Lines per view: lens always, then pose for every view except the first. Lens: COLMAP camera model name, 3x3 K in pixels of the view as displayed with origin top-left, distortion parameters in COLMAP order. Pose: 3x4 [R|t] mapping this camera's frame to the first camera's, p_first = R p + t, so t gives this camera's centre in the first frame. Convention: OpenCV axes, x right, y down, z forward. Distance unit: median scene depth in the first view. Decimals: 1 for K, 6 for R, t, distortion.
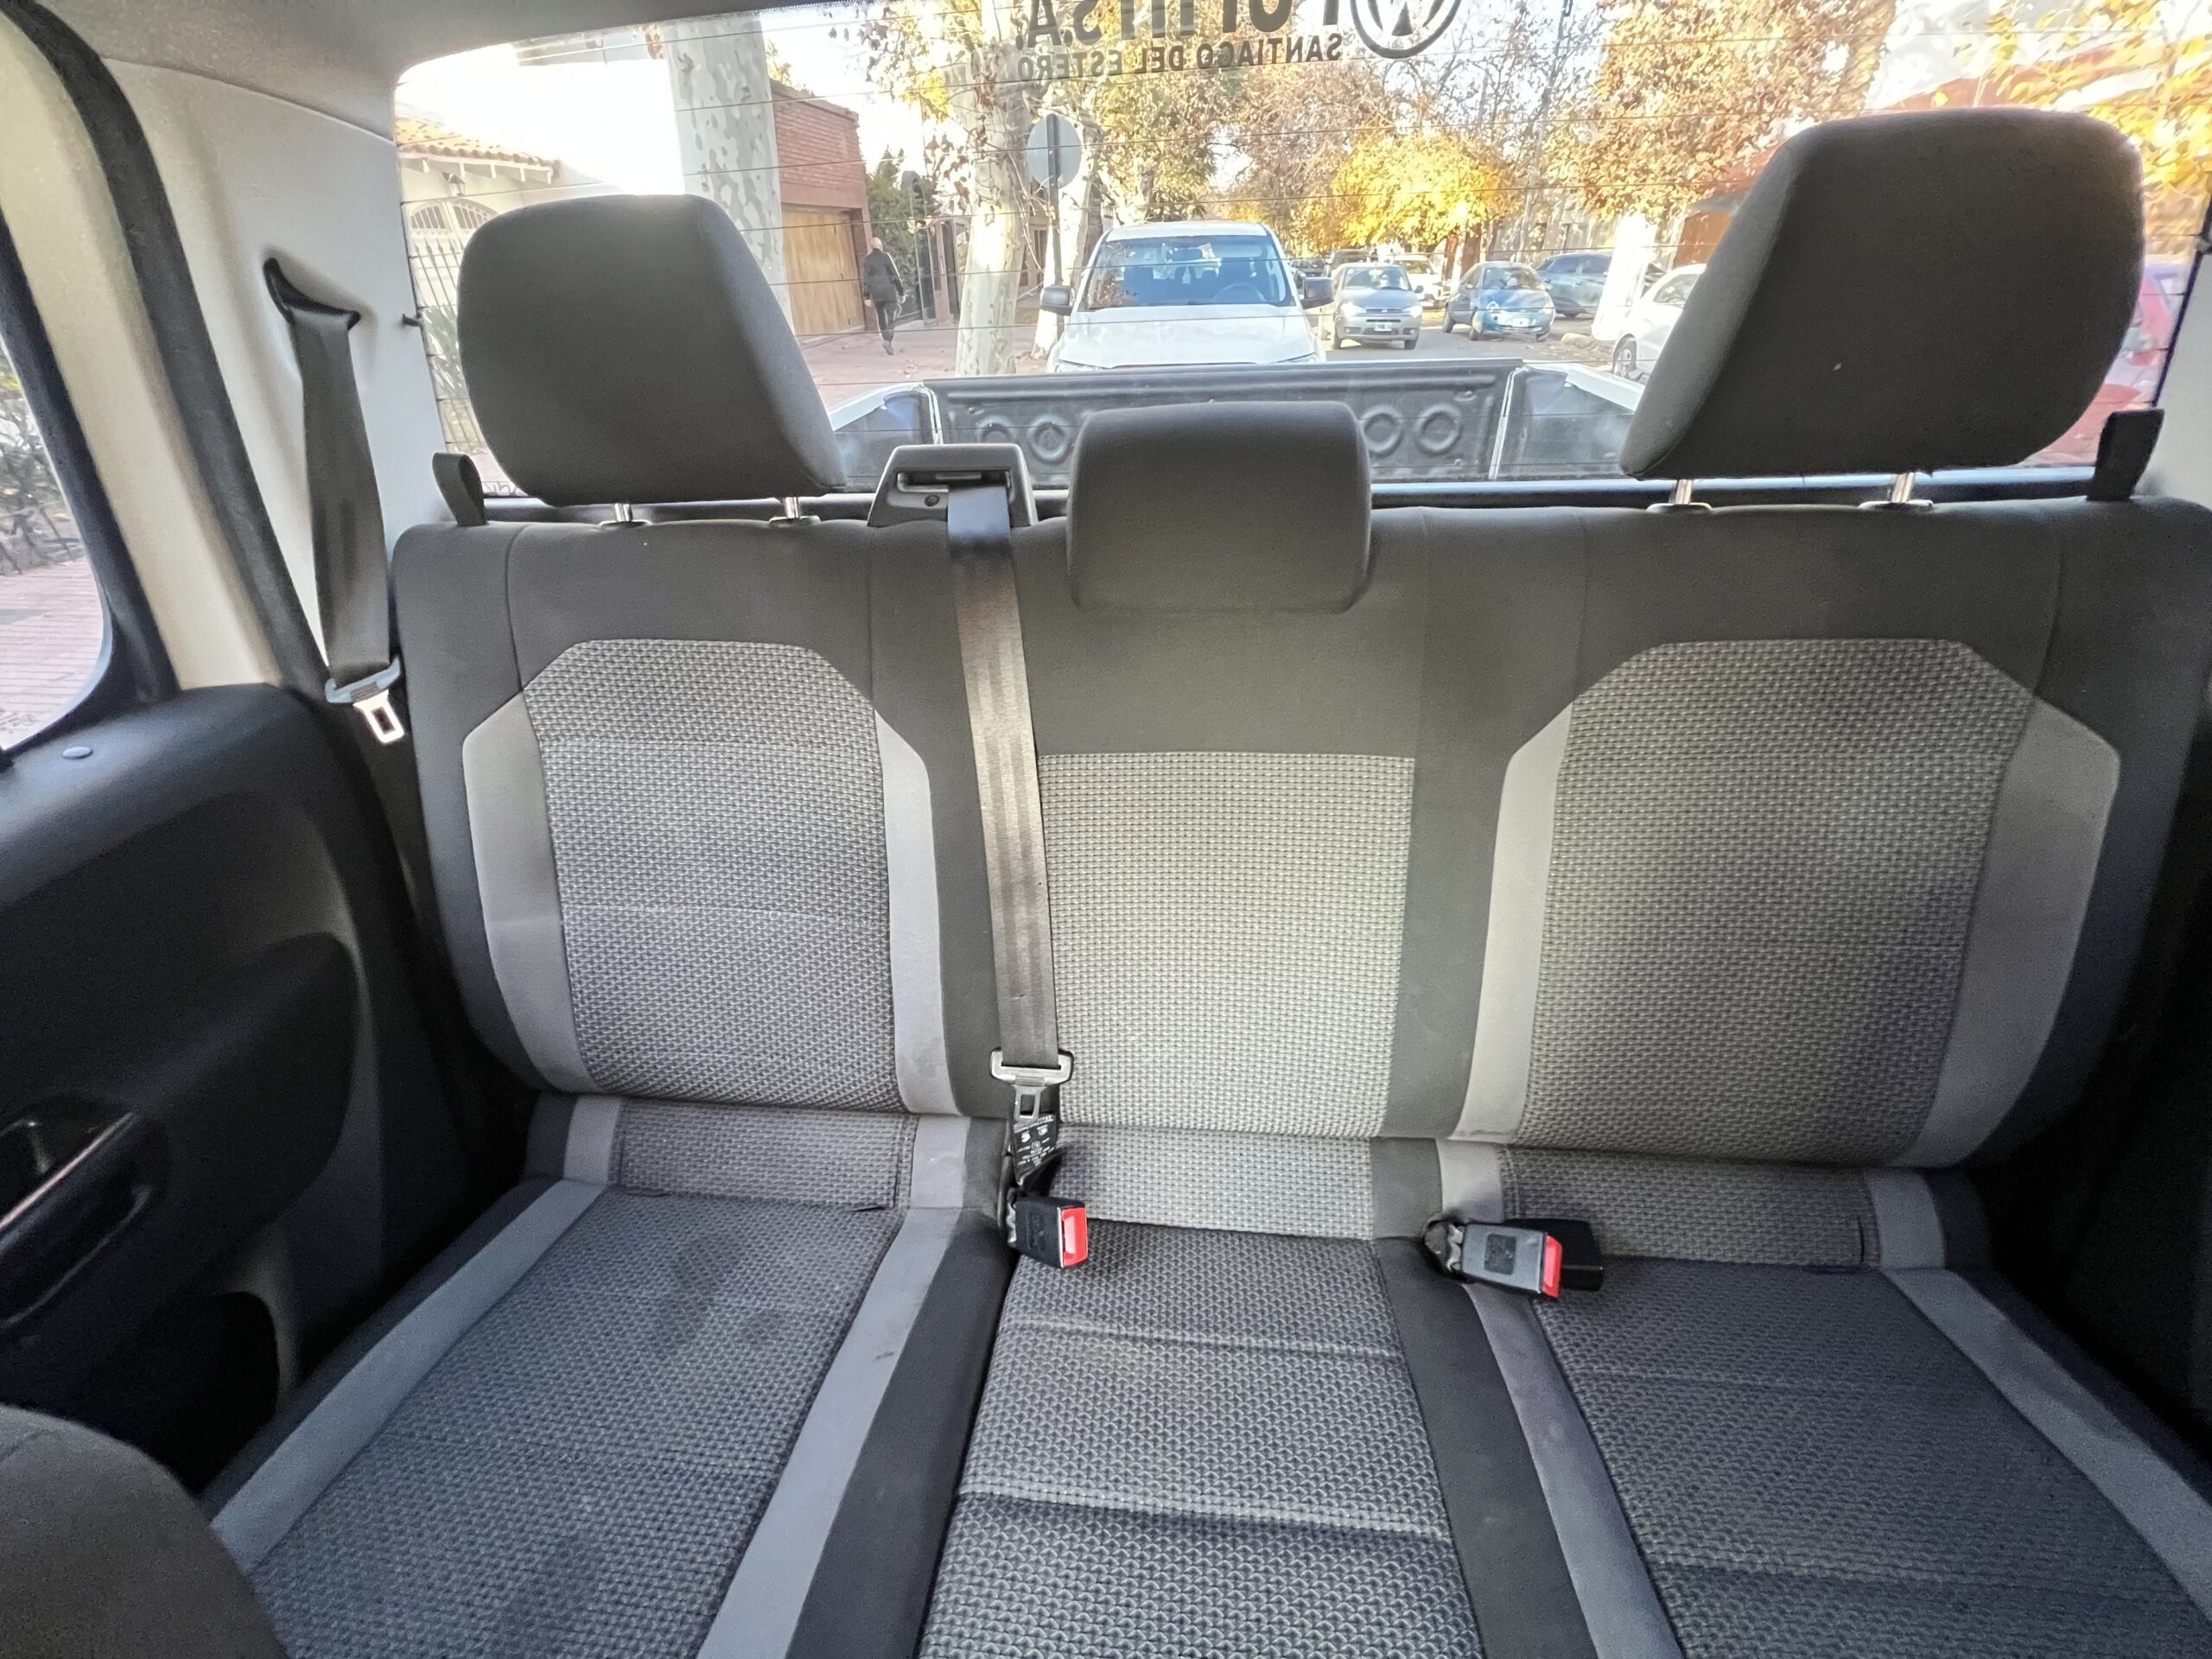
lens RADIAL K [[880.2, 0, 1106.0], [0, 880.2, 829.5], [0, 0, 1]] dist [0.000655, 0.000041]
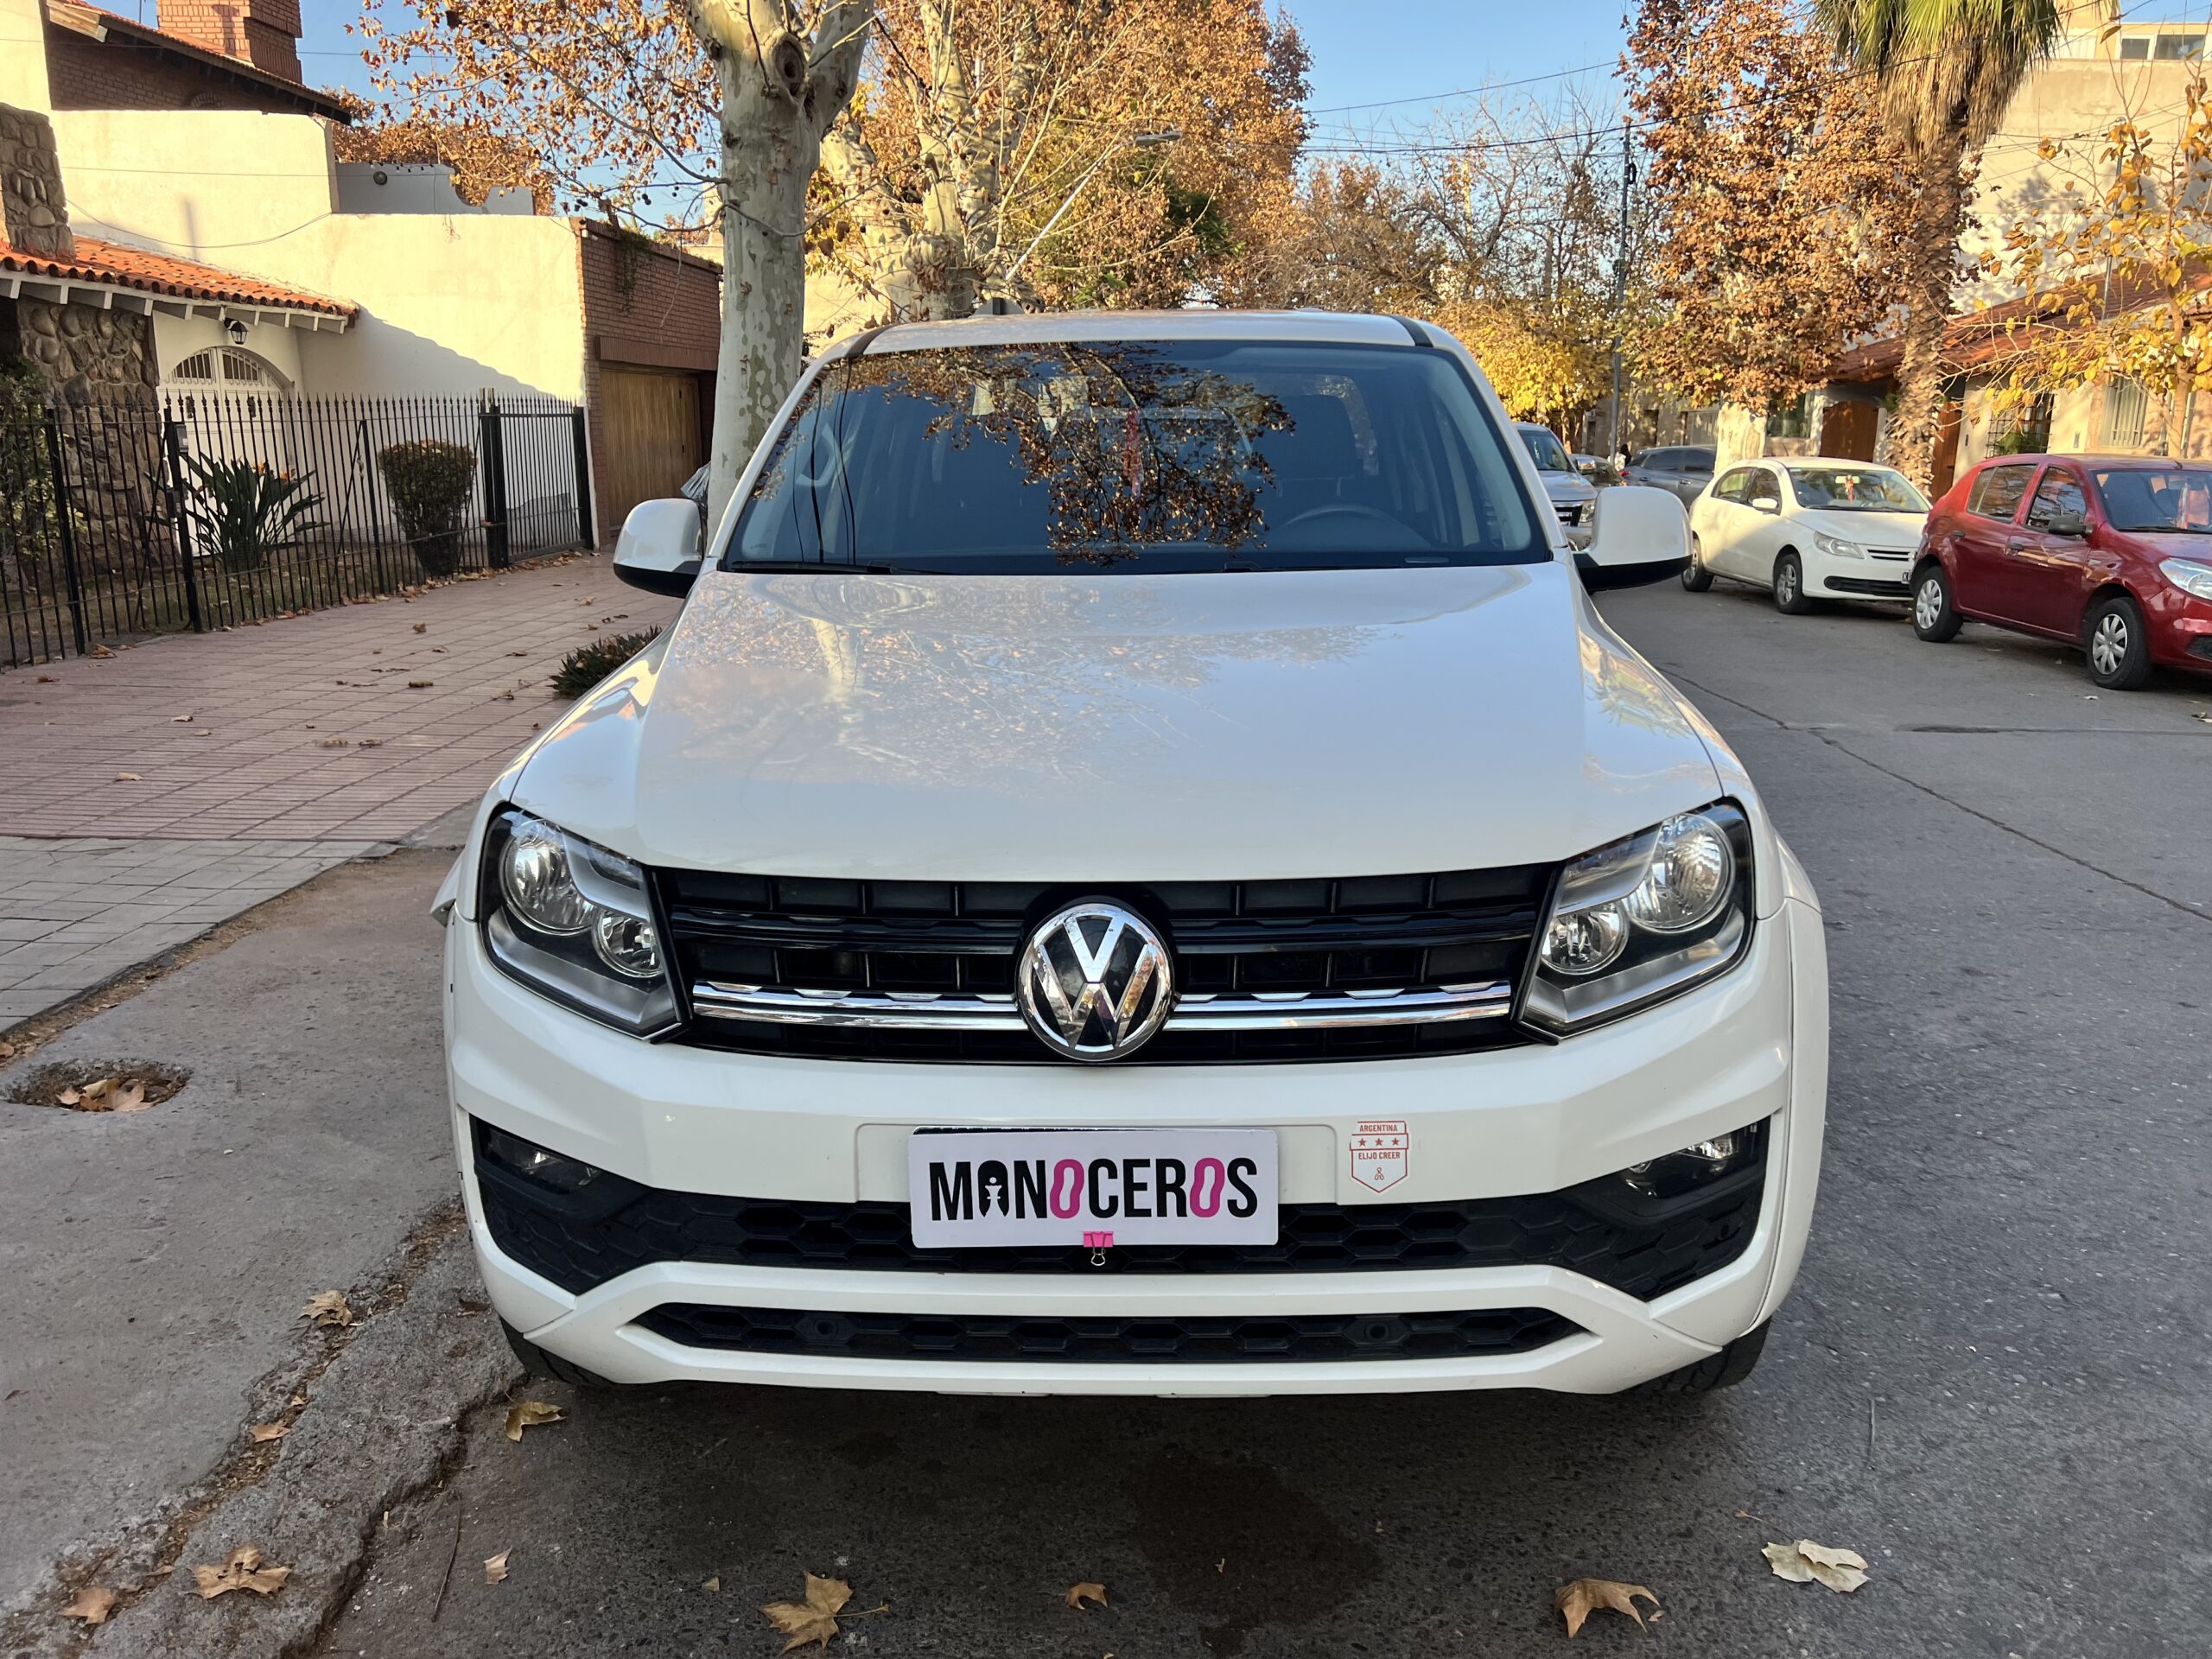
lens RADIAL K [[1651.1, 0, 1105.2], [0, 1651.1, 794.3], [0, 0, 1]] dist [0.075610, -0.075850]
pose [[0.998405, 0.013938, 0.054708, -0.019580], [0.006563, 0.933817, -0.357691, 0.136370], [-0.056073, 0.357479, 0.932236, -0.204834]]
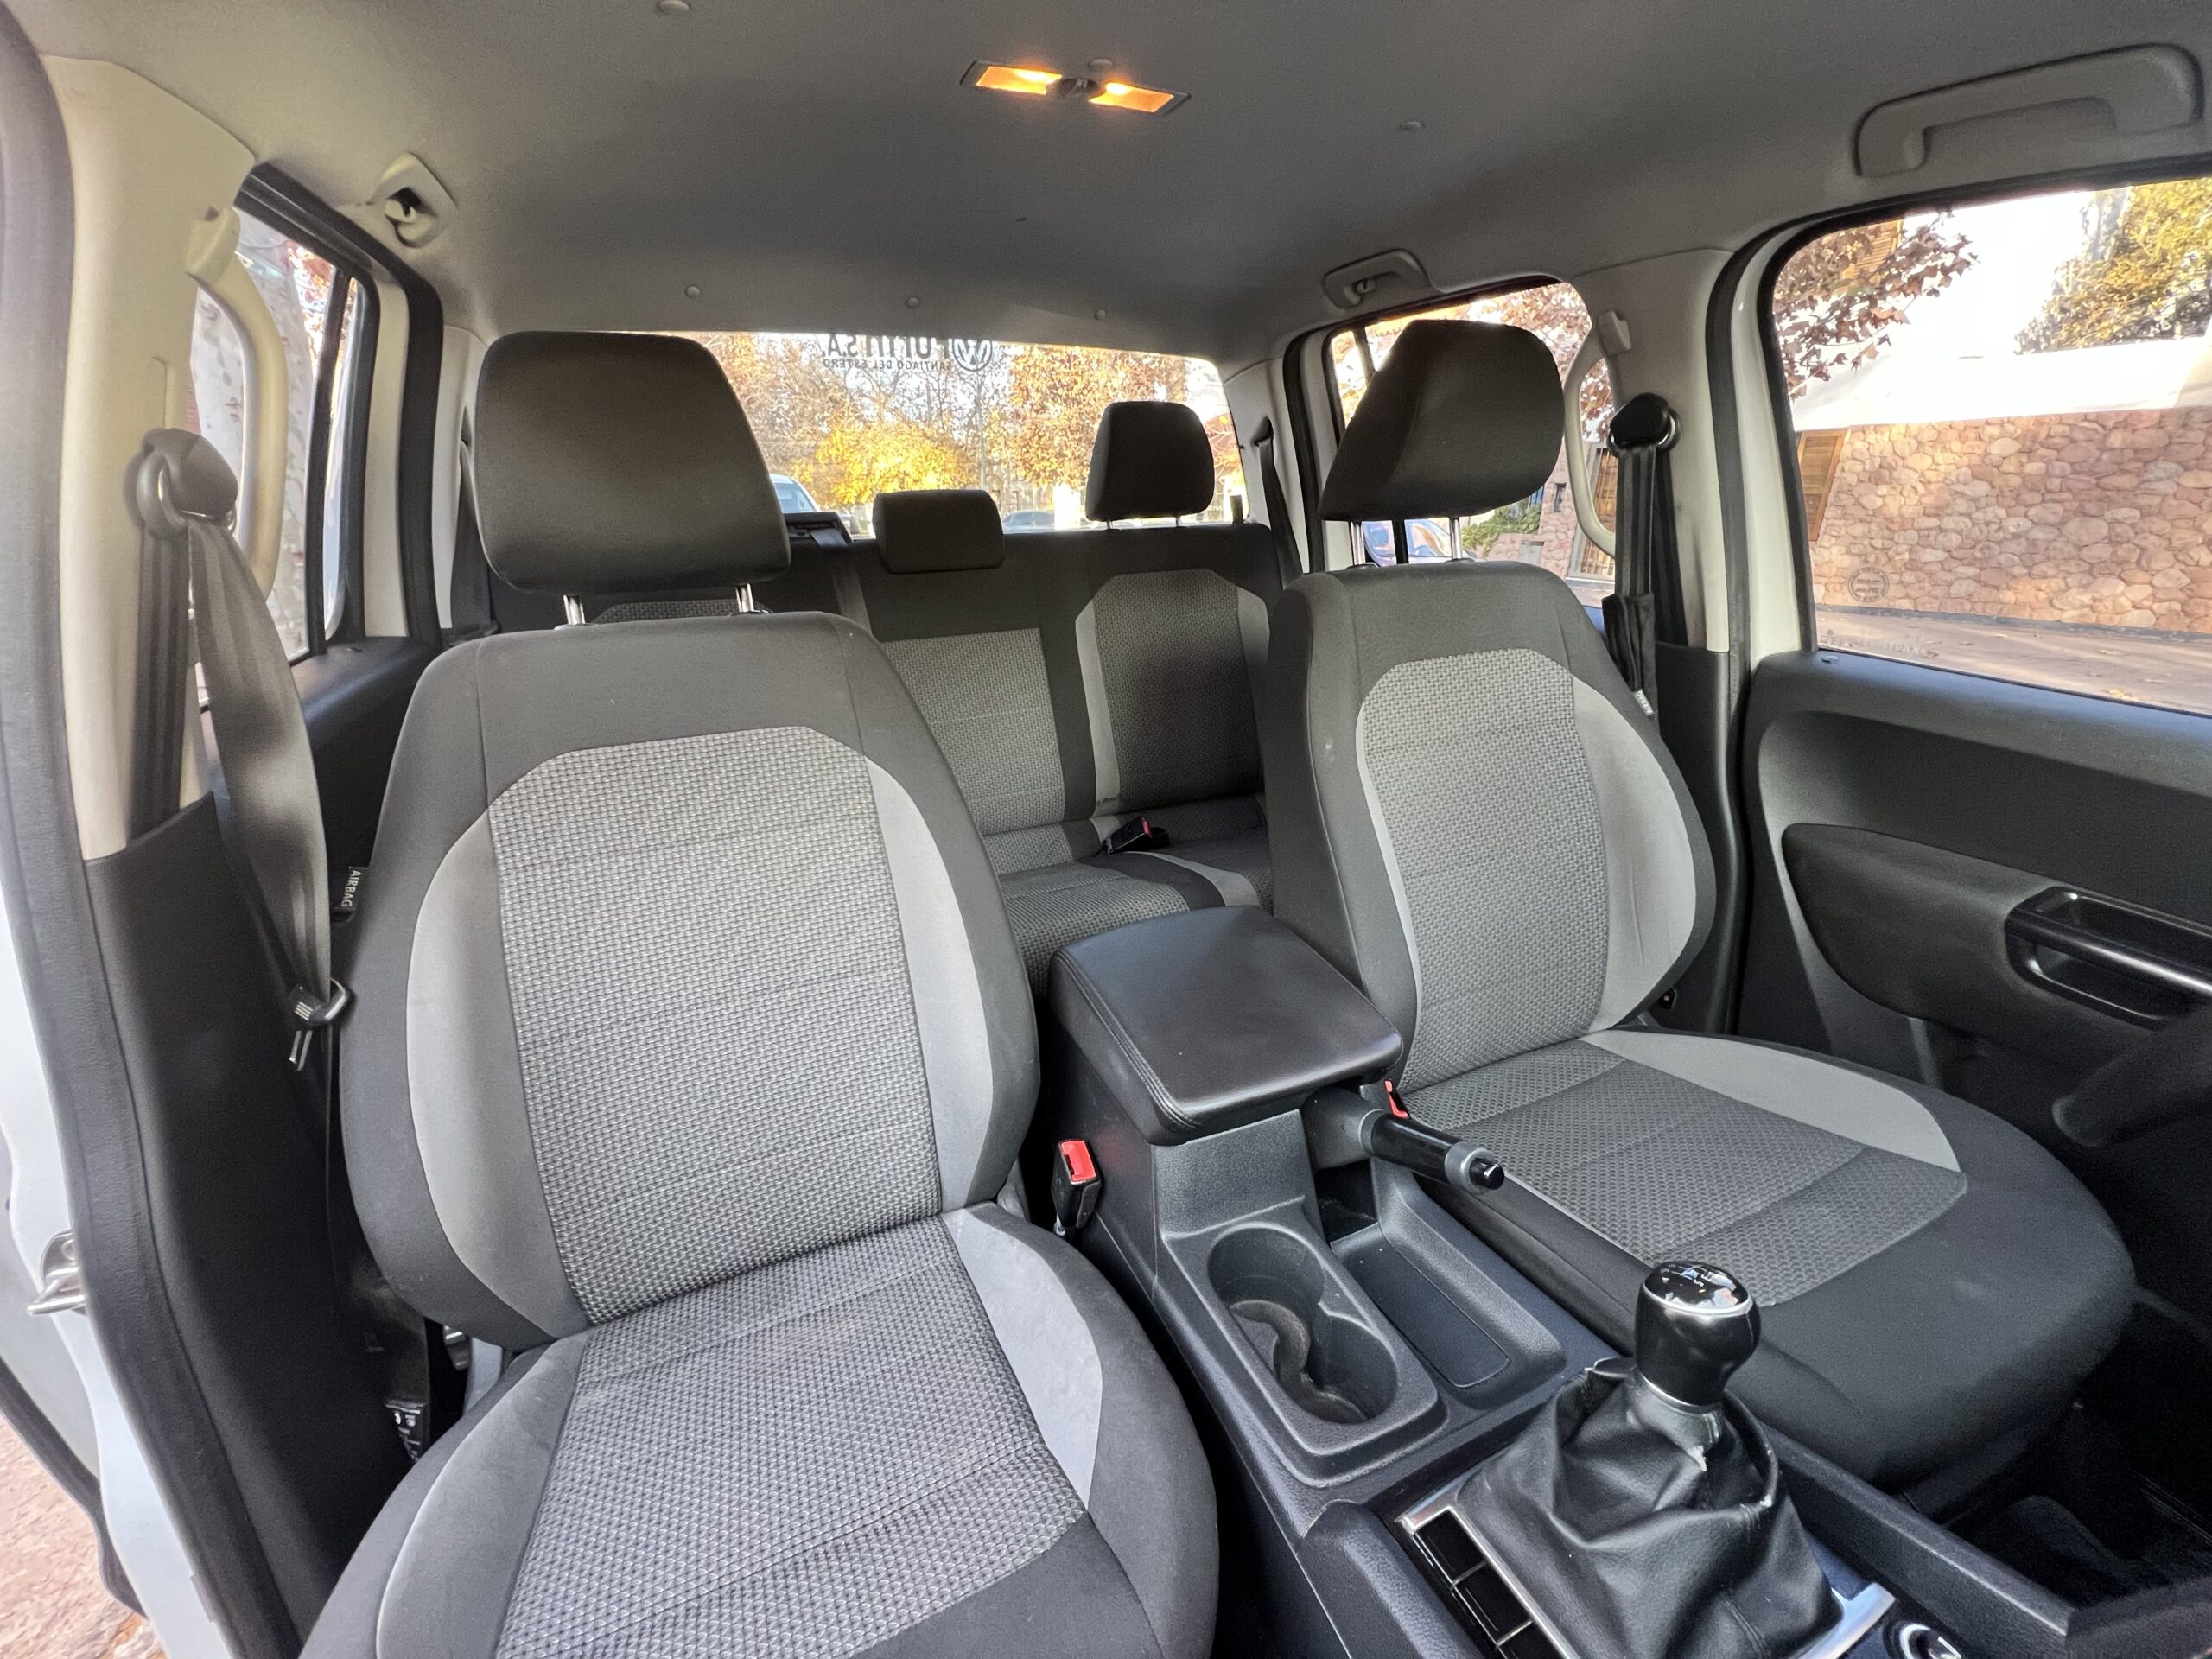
lens RADIAL K [[887.9, 0, 1095.2], [0, 887.9, 832.2], [0, 0, 1]] dist [-0.002514, 0.000387]
pose [[0.880837, -0.147957, 0.449706, -0.025894], [0.248278, 0.953170, -0.172700, 0.034121], [-0.403094, 0.263772, 0.876322, -0.038488]]
